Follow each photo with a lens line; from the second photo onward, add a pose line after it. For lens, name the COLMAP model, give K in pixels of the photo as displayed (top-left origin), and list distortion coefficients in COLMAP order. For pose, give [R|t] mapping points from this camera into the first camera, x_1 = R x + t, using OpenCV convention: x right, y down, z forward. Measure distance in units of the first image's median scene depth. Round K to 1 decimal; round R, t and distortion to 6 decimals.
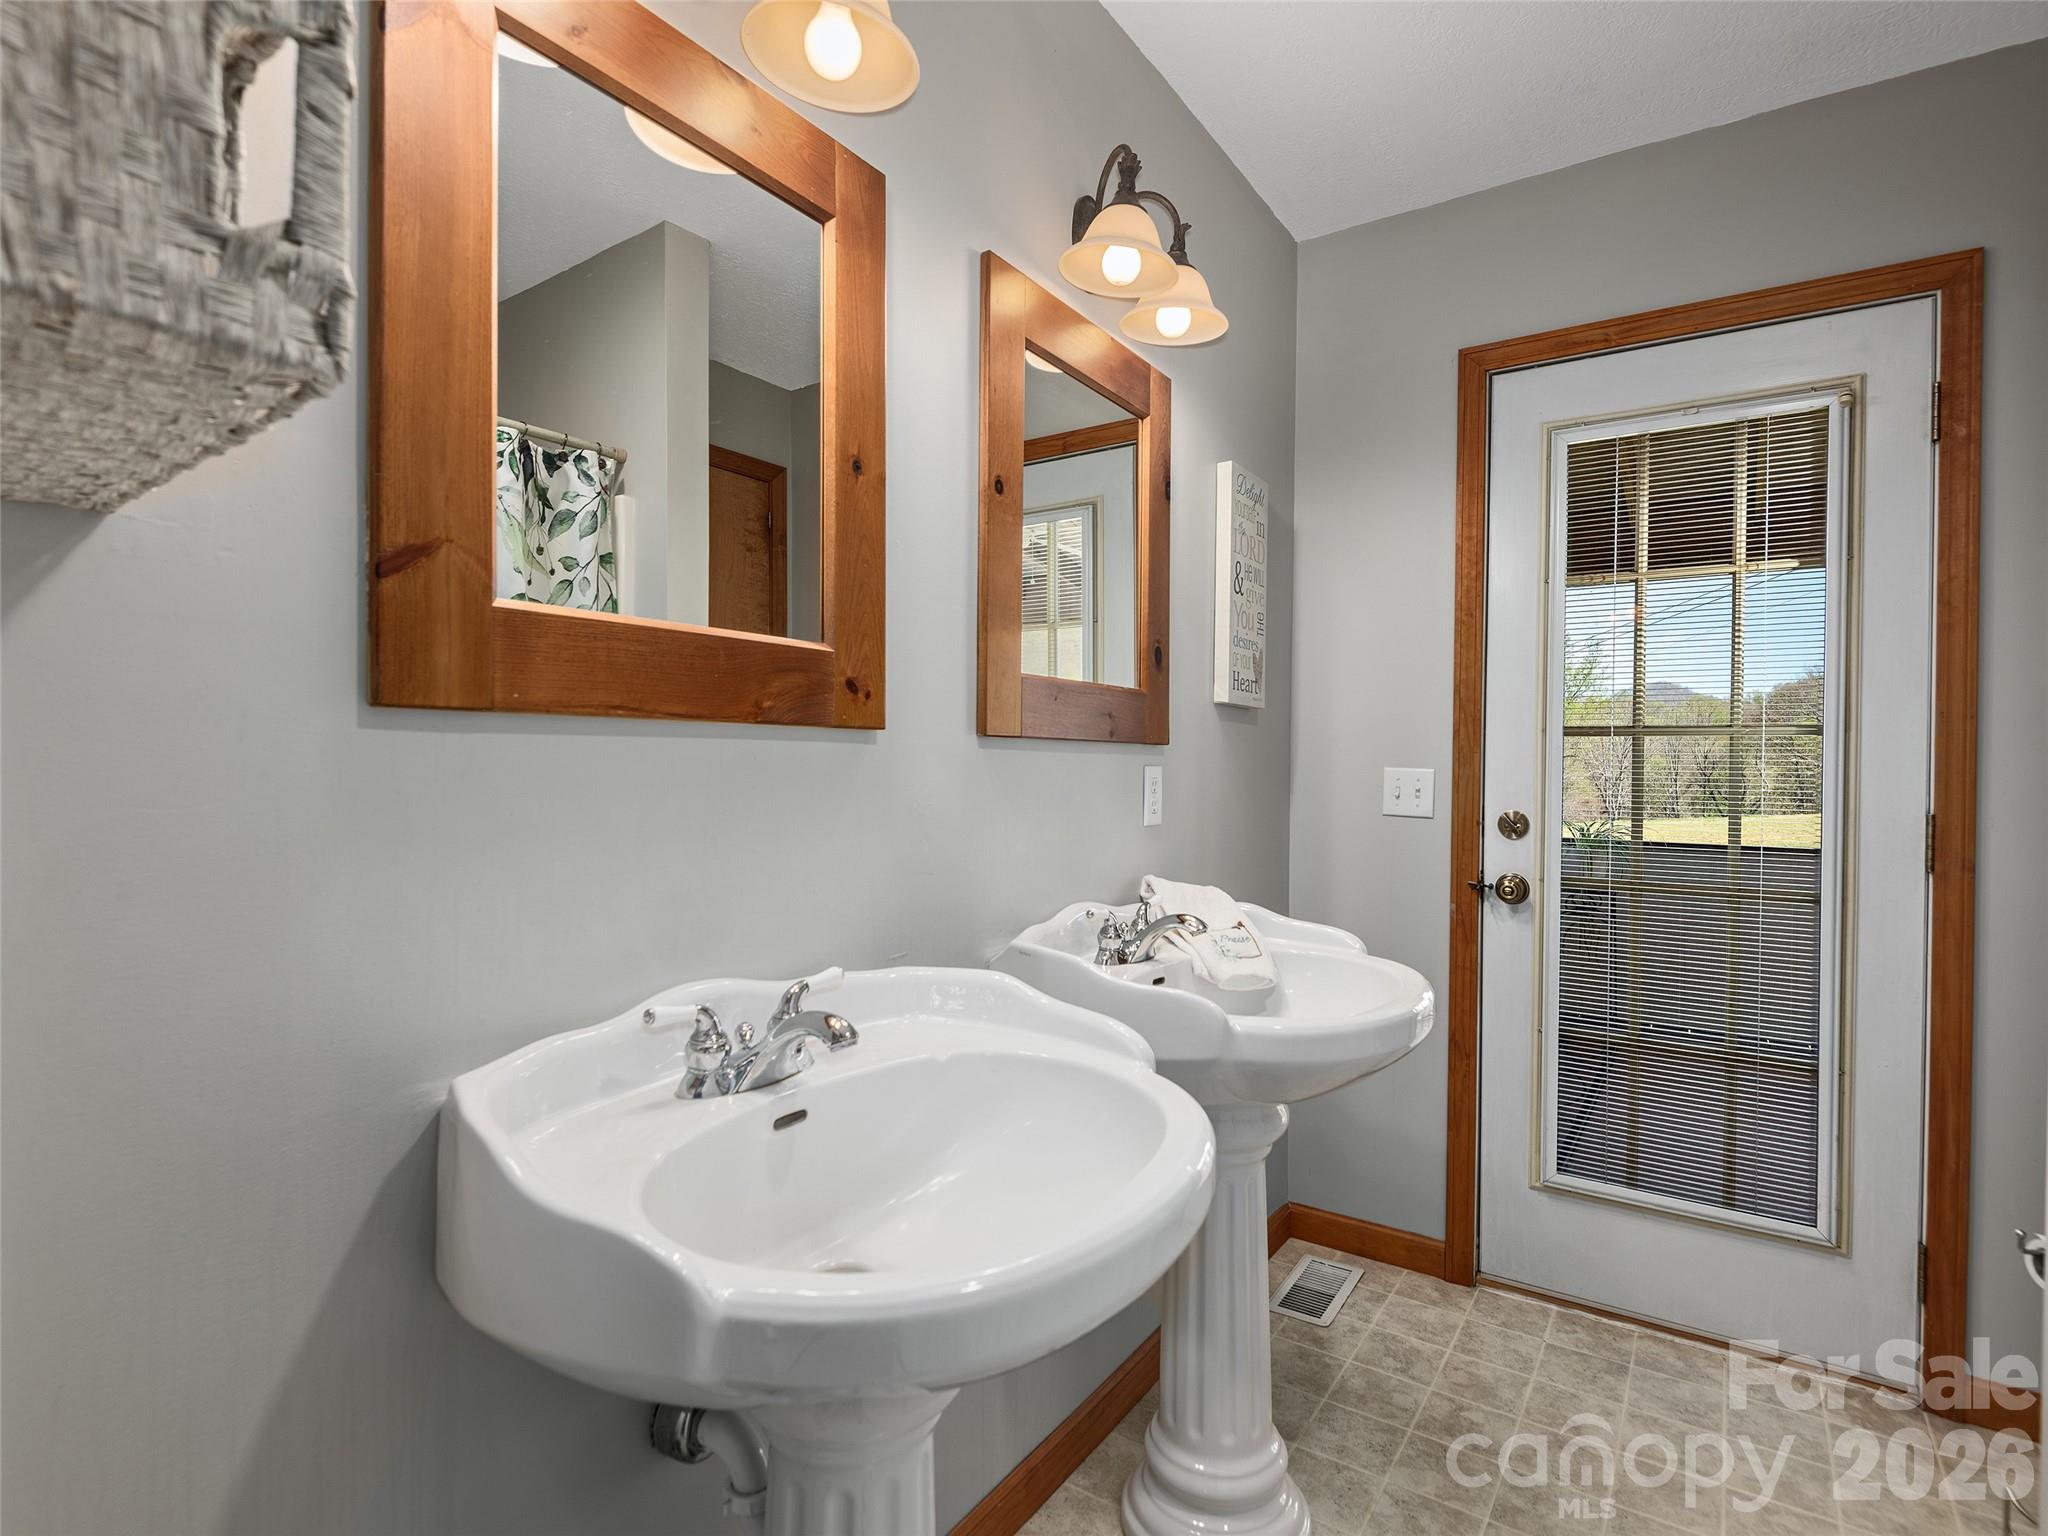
lens RADIAL K [[1039.3, 0, 1034.0], [0, 1039.3, 765.9], [0, 0, 1]] dist [0.046582, -0.031922]
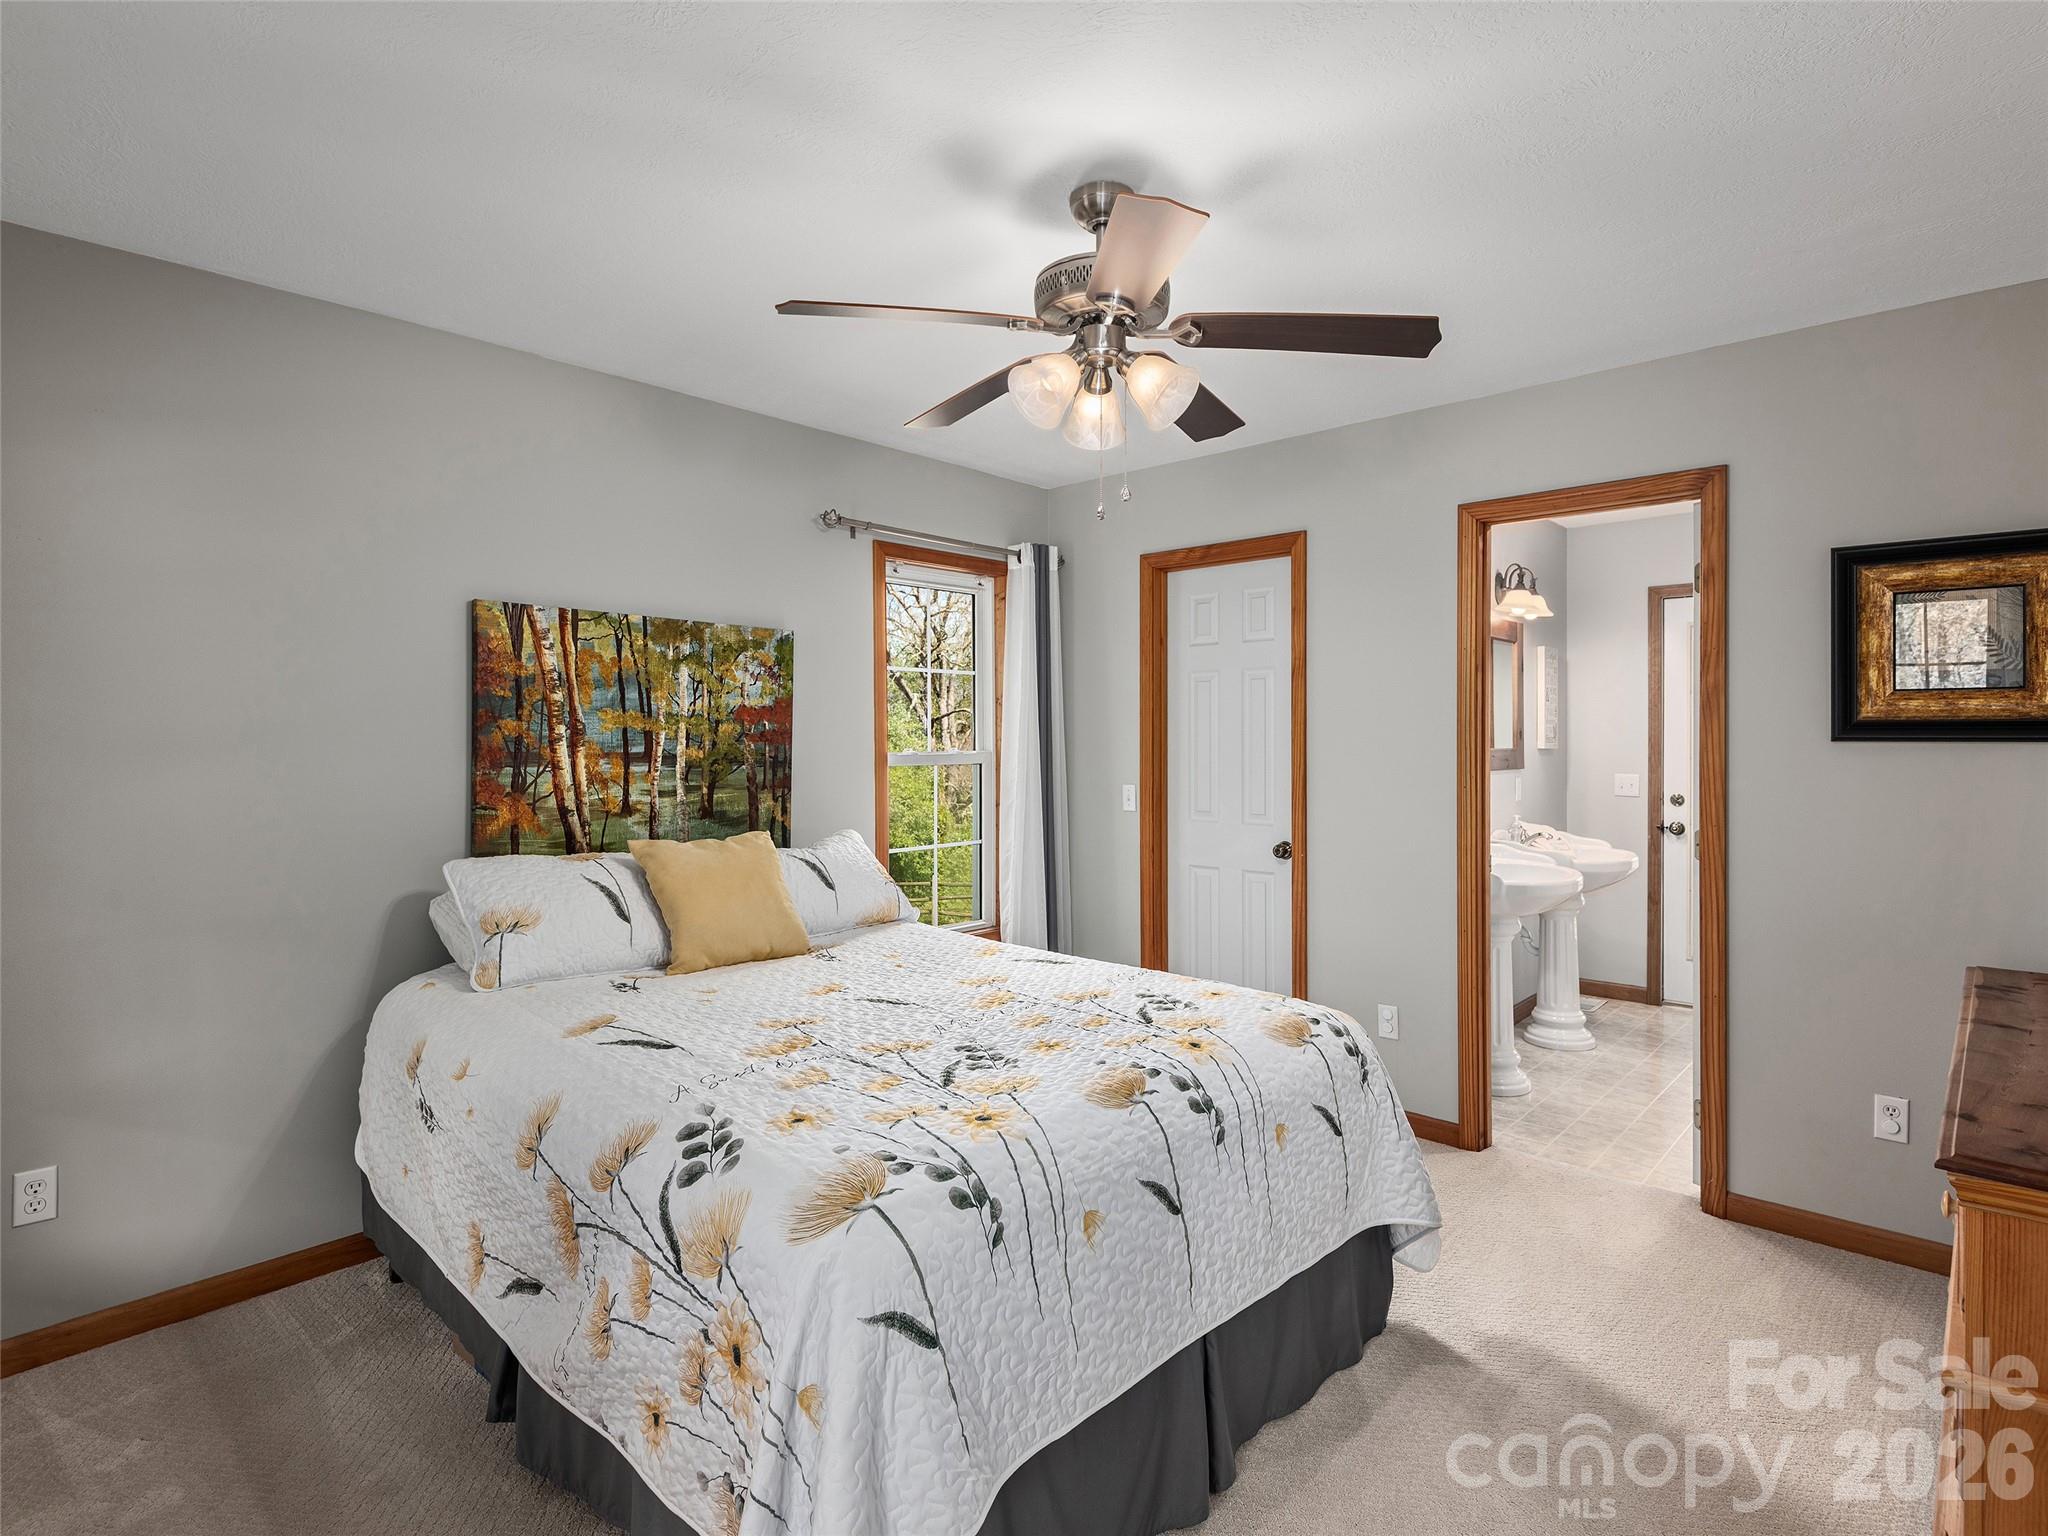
lens RADIAL K [[1039.3, 0, 1034.0], [0, 1039.3, 765.9], [0, 0, 1]] dist [0.046582, -0.031922]
pose [[0.986467, -0.012682, -0.163470, -0.551254], [0.016625, 0.999602, 0.022776, -0.093999], [0.163116, -0.025186, 0.986285, -1.492701]]
